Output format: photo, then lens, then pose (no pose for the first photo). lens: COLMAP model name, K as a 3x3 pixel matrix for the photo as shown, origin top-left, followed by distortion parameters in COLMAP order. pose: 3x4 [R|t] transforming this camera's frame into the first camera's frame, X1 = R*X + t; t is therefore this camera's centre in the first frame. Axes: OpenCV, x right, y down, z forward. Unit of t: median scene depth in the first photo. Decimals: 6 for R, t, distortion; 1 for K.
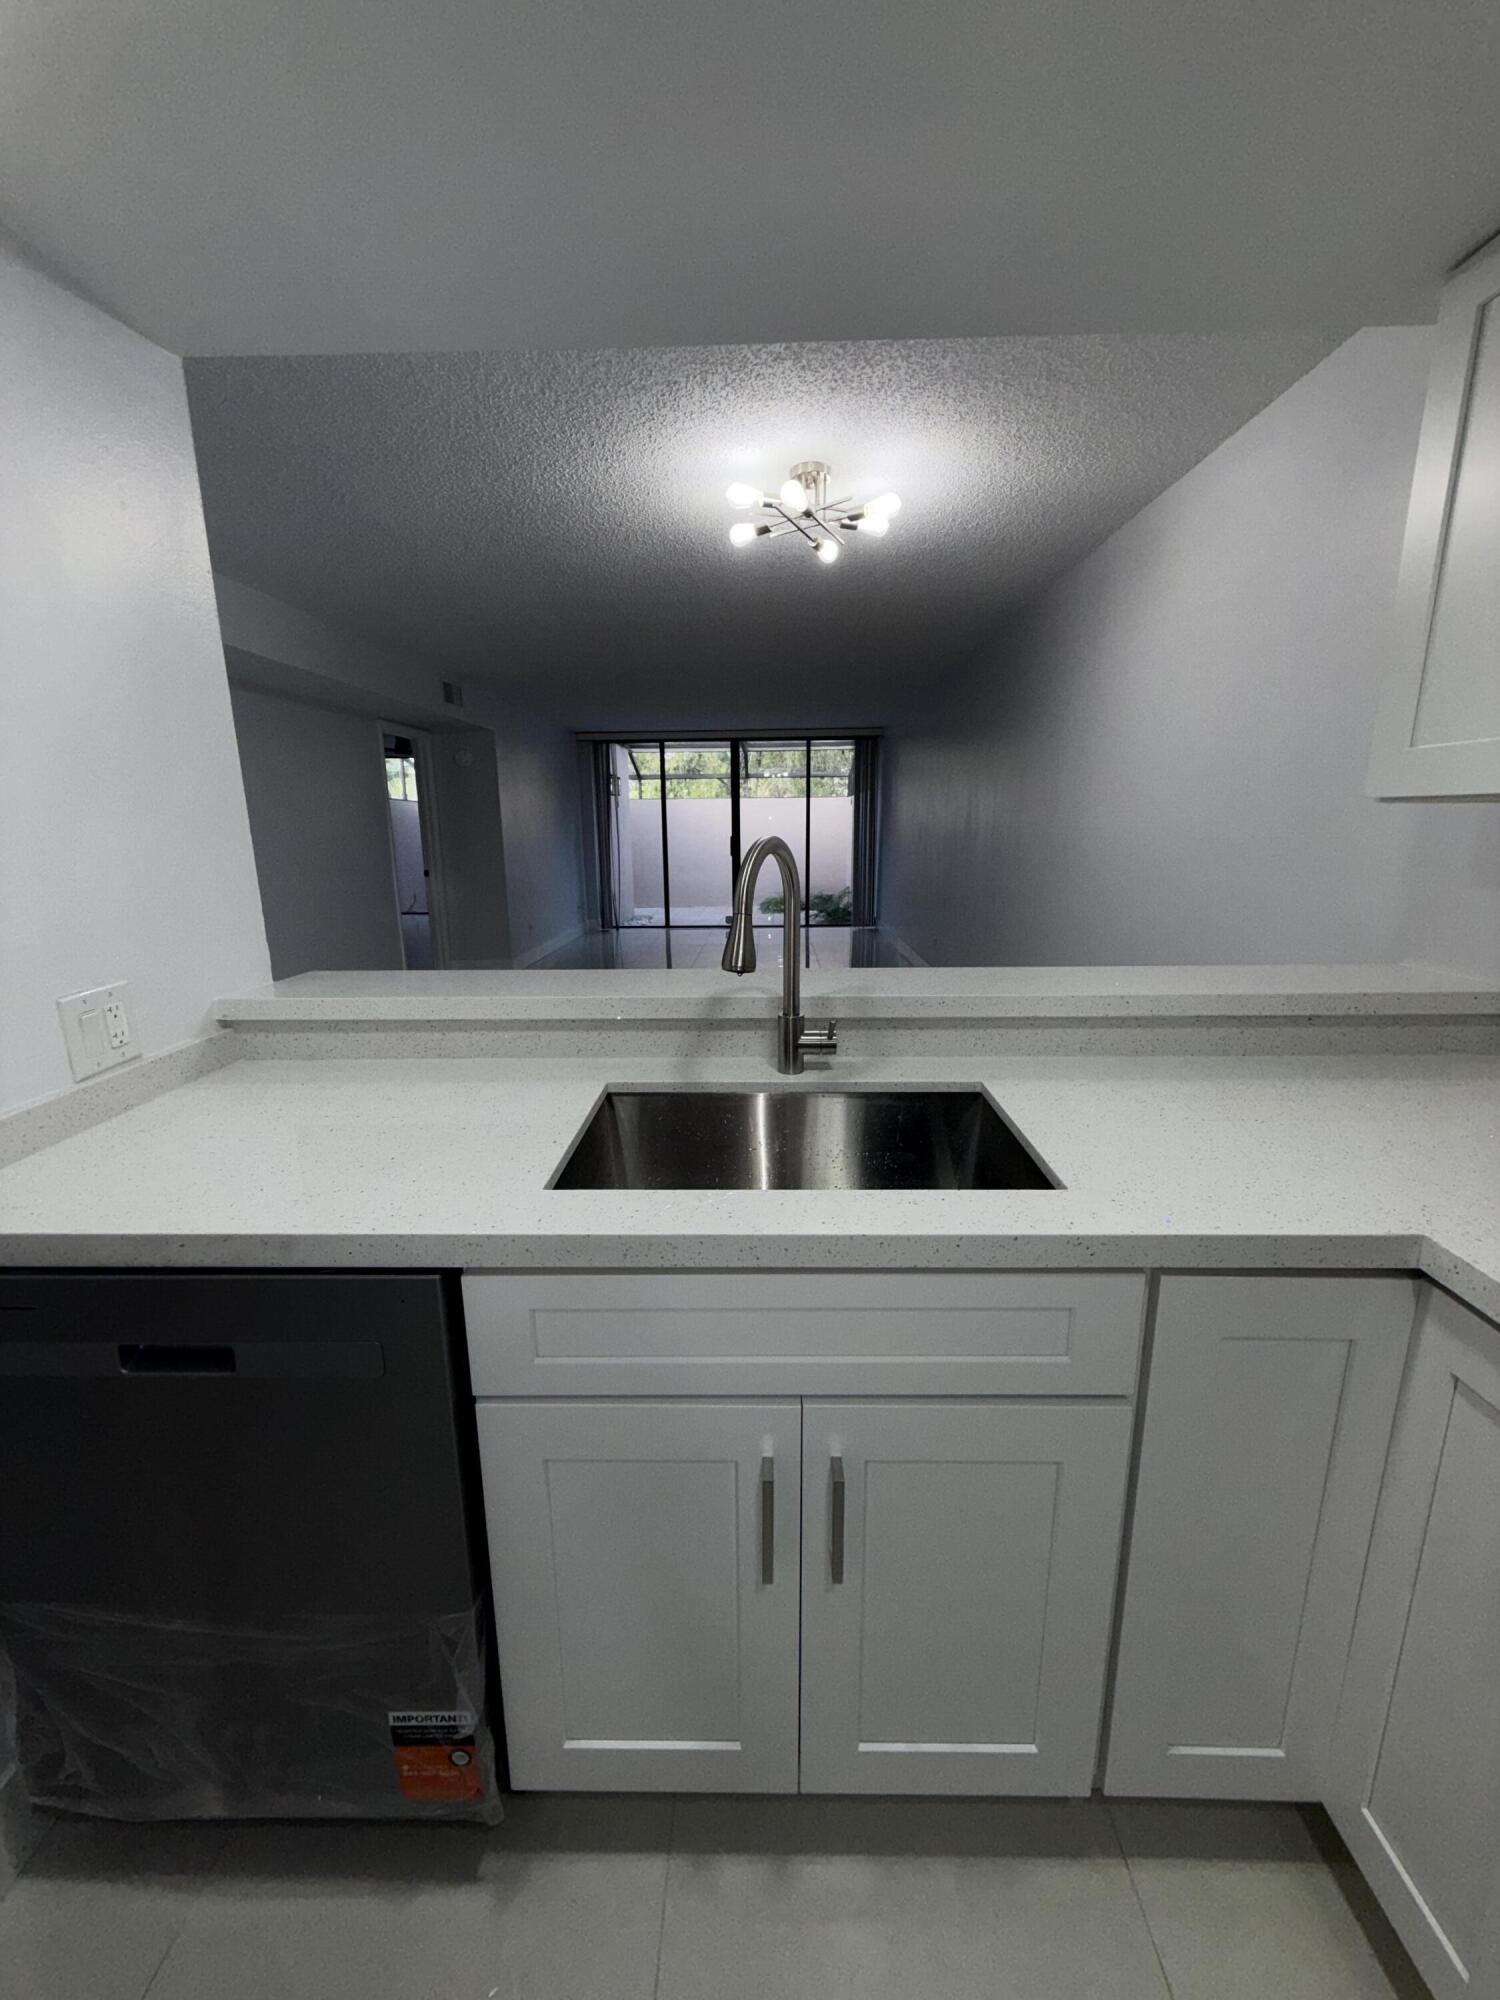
lens RADIAL K [[795.6, 0, 748.0], [0, 795.6, 1000.2], [0, 0, 1]] dist [0.000054, -0.000074]
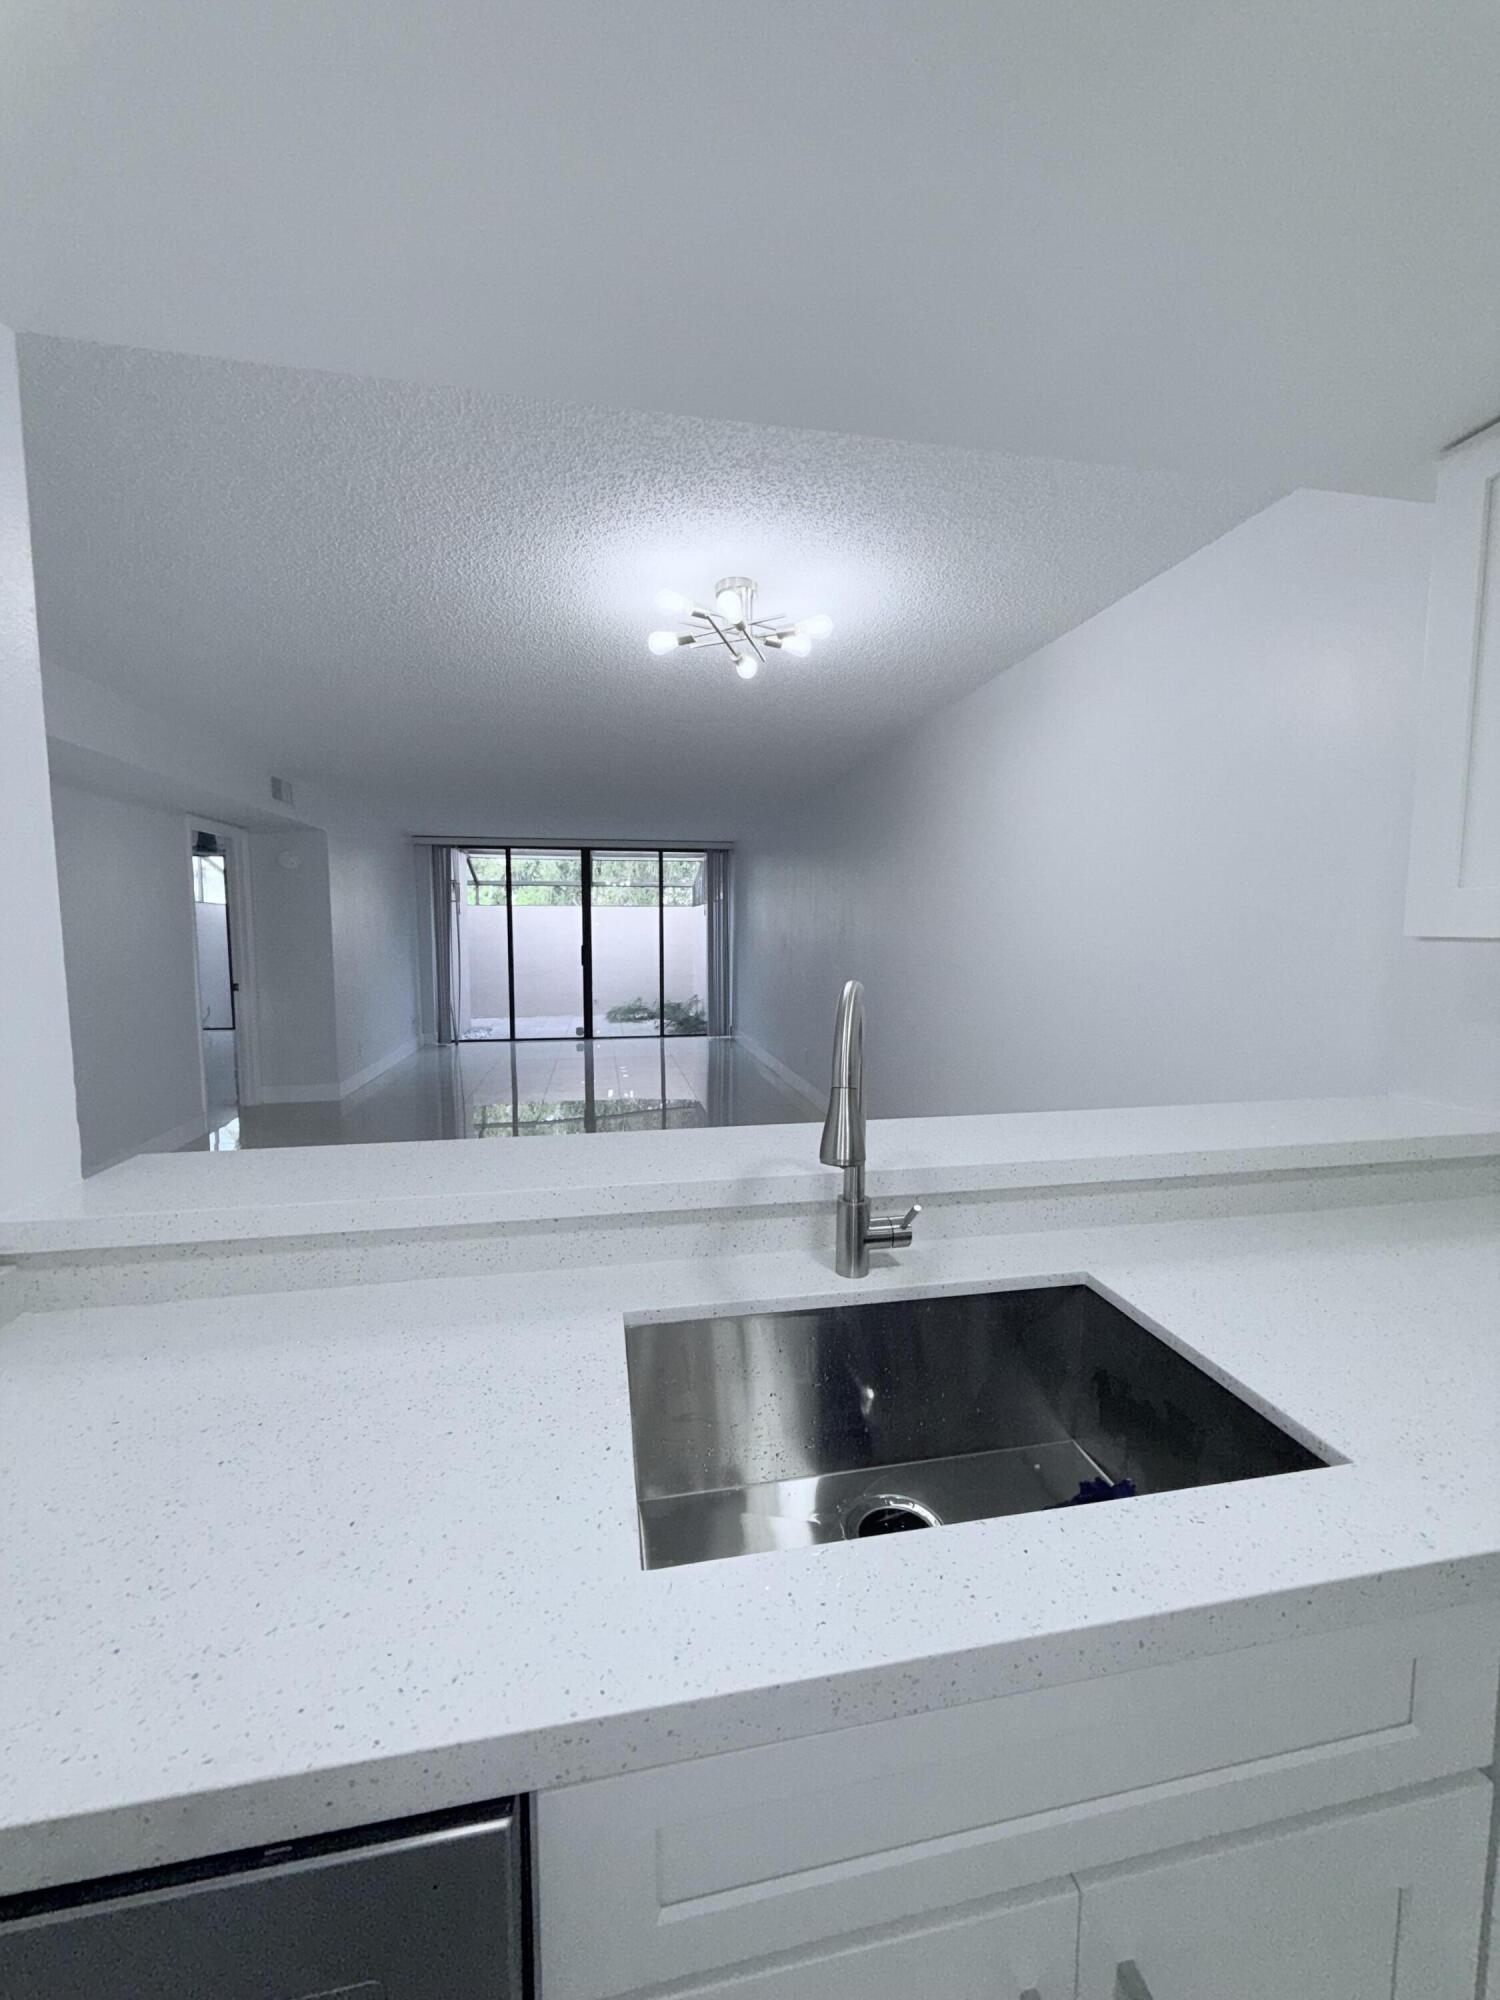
lens RADIAL K [[795.6, 0, 747.2], [0, 795.6, 998.5], [0, 0, 1]] dist [0.000054, -0.000074]
pose [[0.977463, -0.007732, 0.210964, -0.199692], [0.035502, 0.991117, -0.128167, -0.076425], [-0.208099, 0.132768, 0.969055, 0.217084]]
